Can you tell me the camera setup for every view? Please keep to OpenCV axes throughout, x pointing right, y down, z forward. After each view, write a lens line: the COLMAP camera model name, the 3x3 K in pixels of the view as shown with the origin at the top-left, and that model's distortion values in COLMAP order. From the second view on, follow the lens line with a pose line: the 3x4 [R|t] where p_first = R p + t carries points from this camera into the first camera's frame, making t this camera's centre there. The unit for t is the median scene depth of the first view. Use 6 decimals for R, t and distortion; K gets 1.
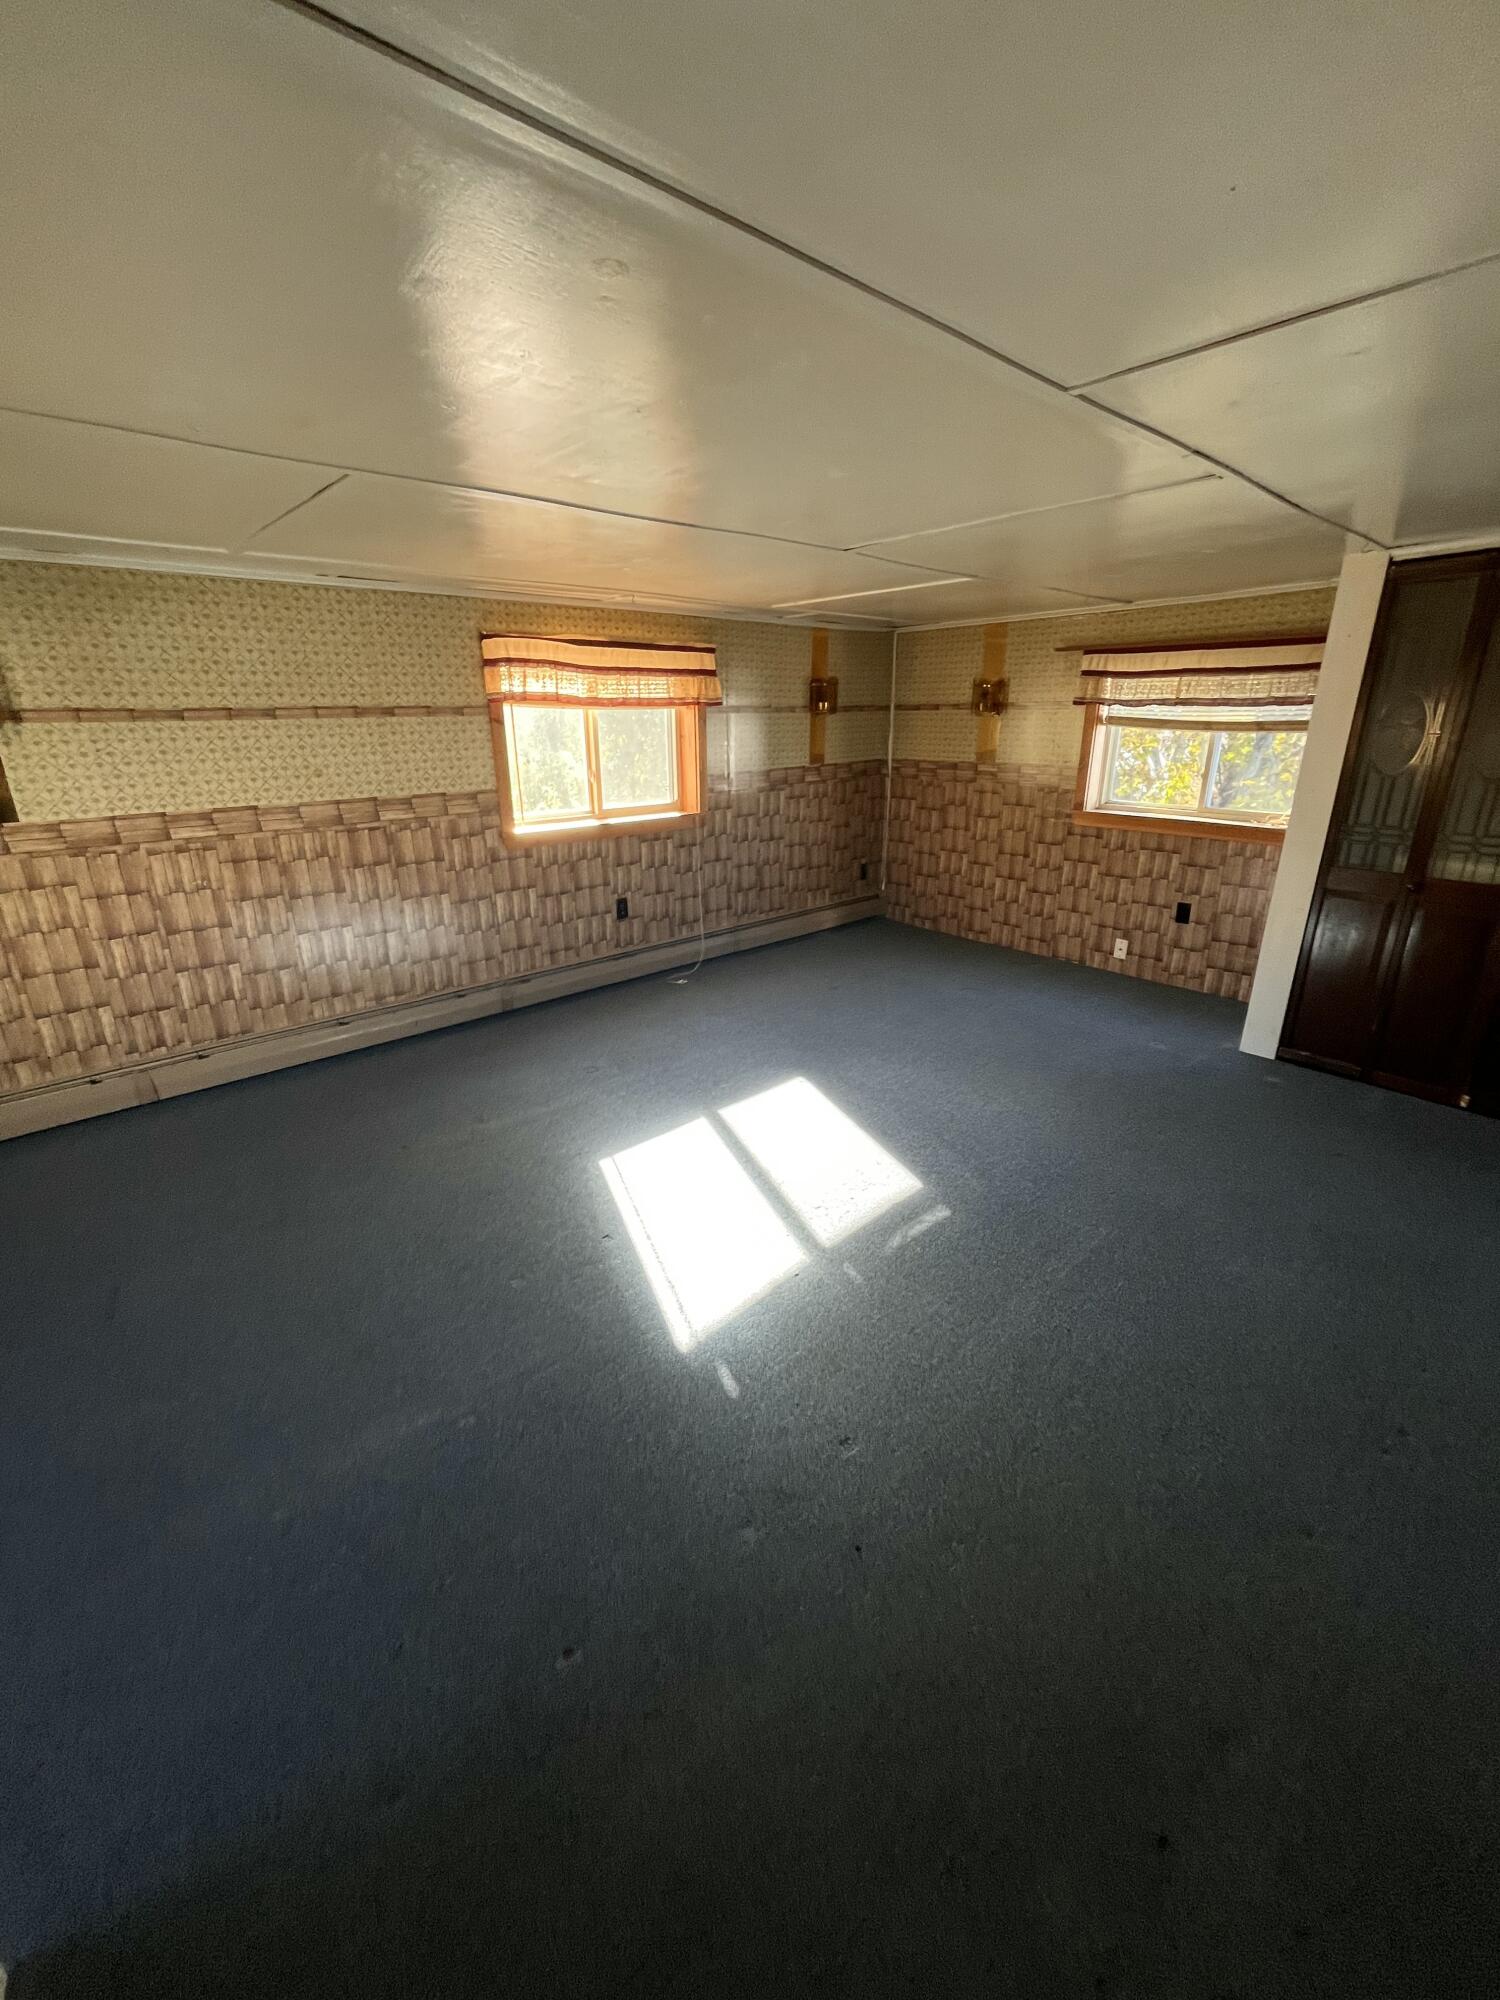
lens RADIAL K [[807.5, 0, 740.6], [0, 807.5, 1003.1], [0, 0, 1]] dist [-0.003961, 0.000407]
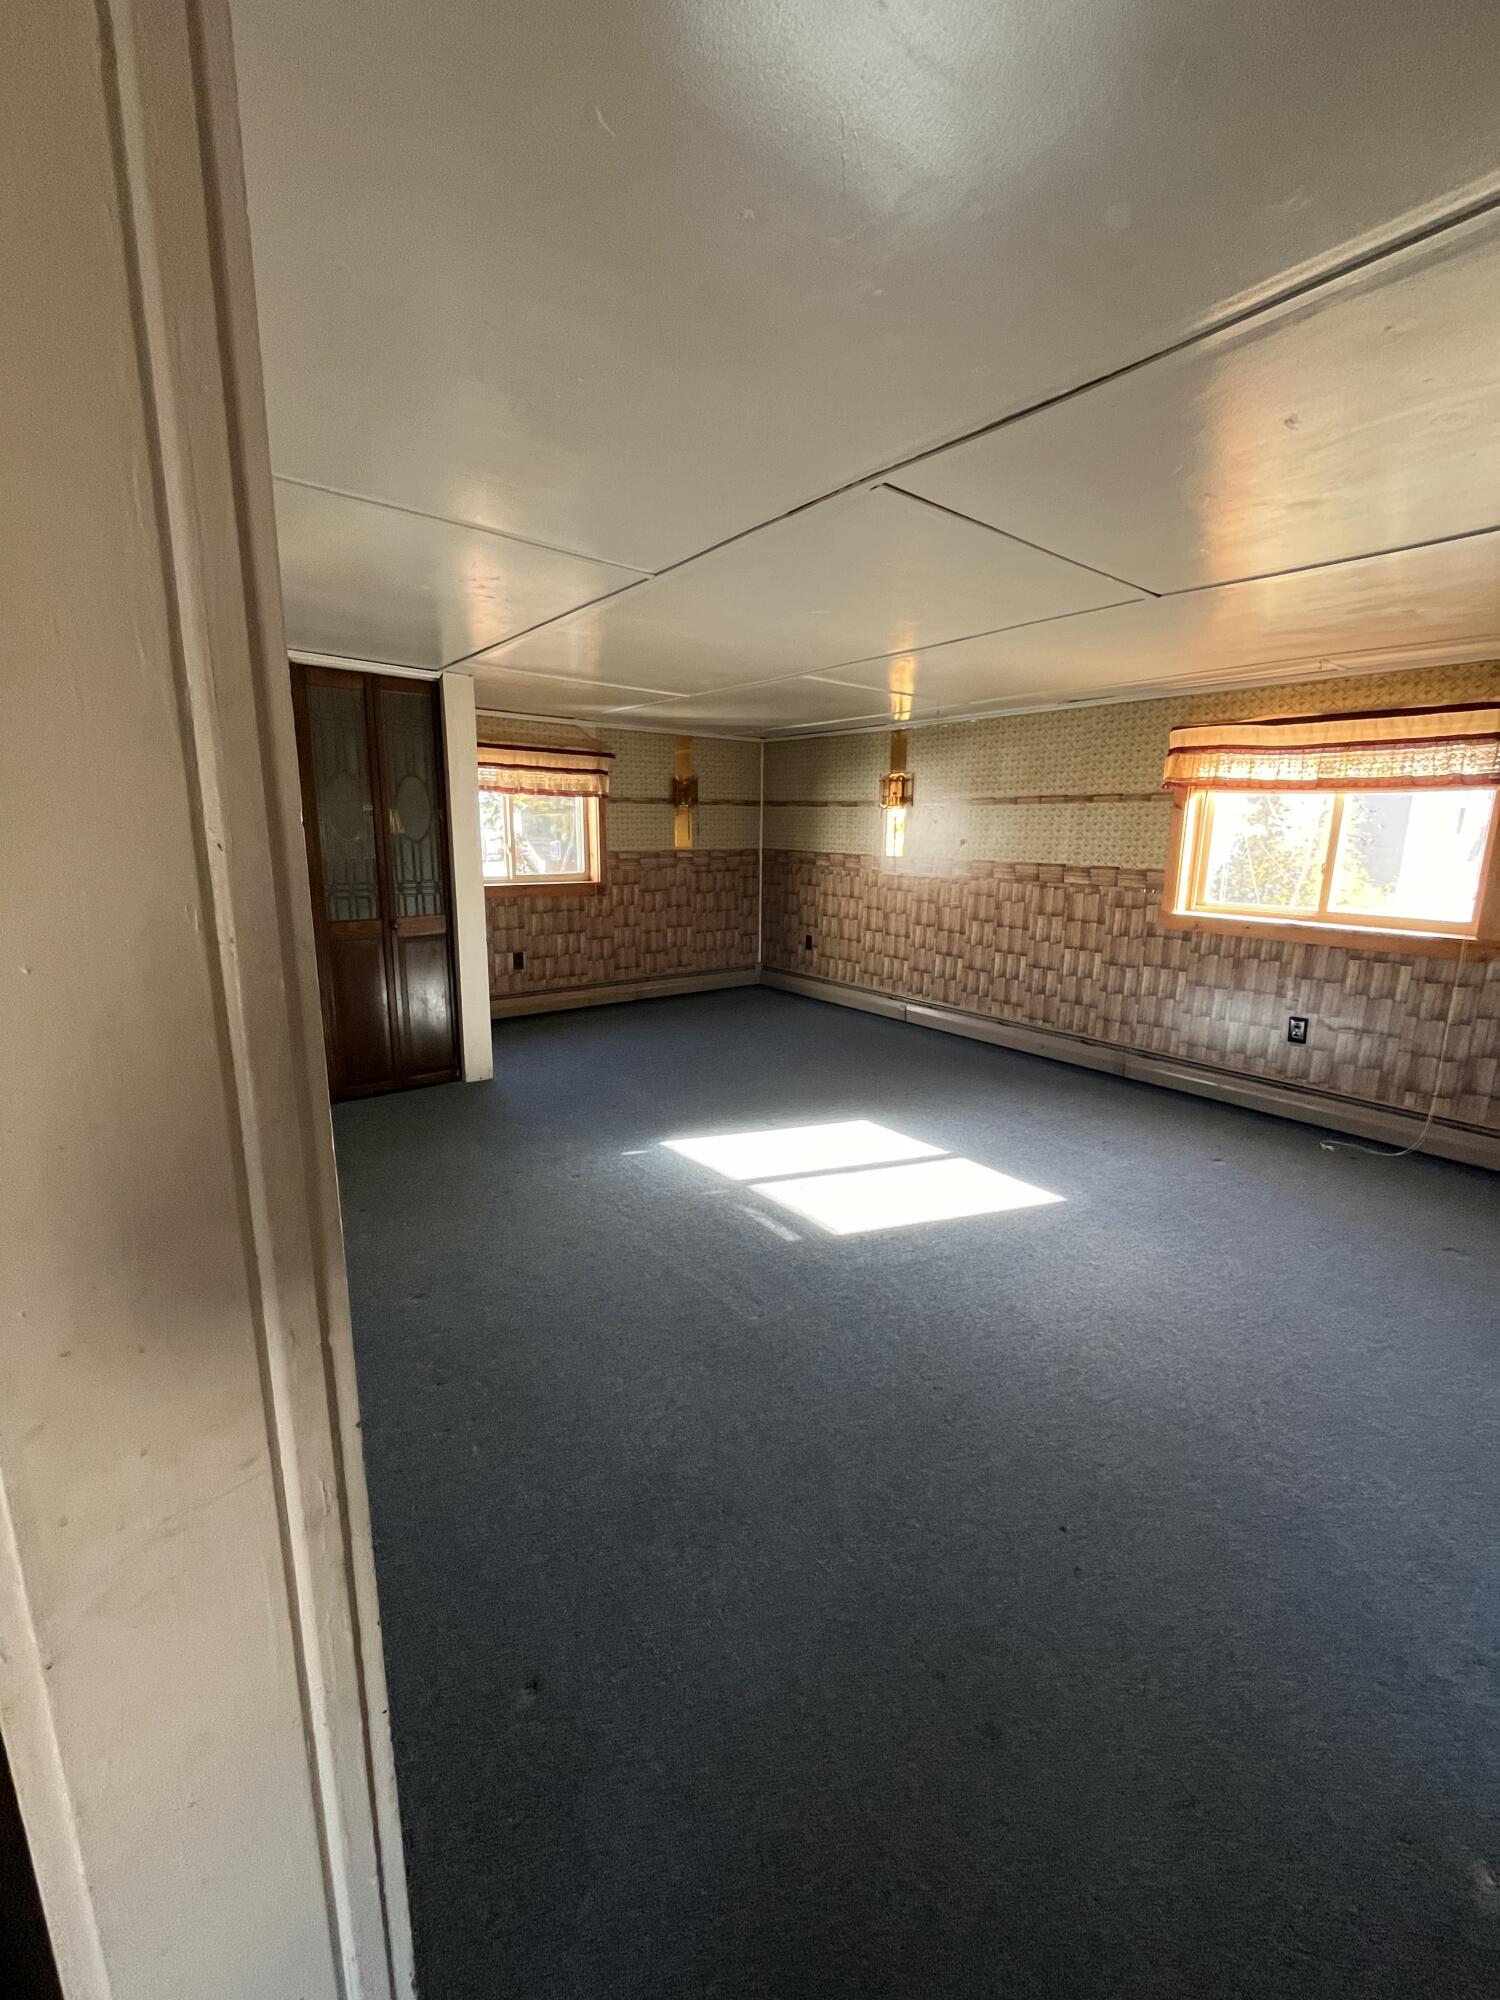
lens RADIAL K [[807.5, 0, 742.5], [0, 807.5, 994.0], [0, 0, 1]] dist [-0.003961, 0.000407]
pose [[-0.080038, 0.205357, -0.975409, 0.825086], [-0.351947, 0.909701, 0.220403, -0.160669], [0.932592, 0.360932, -0.000536, 0.565774]]
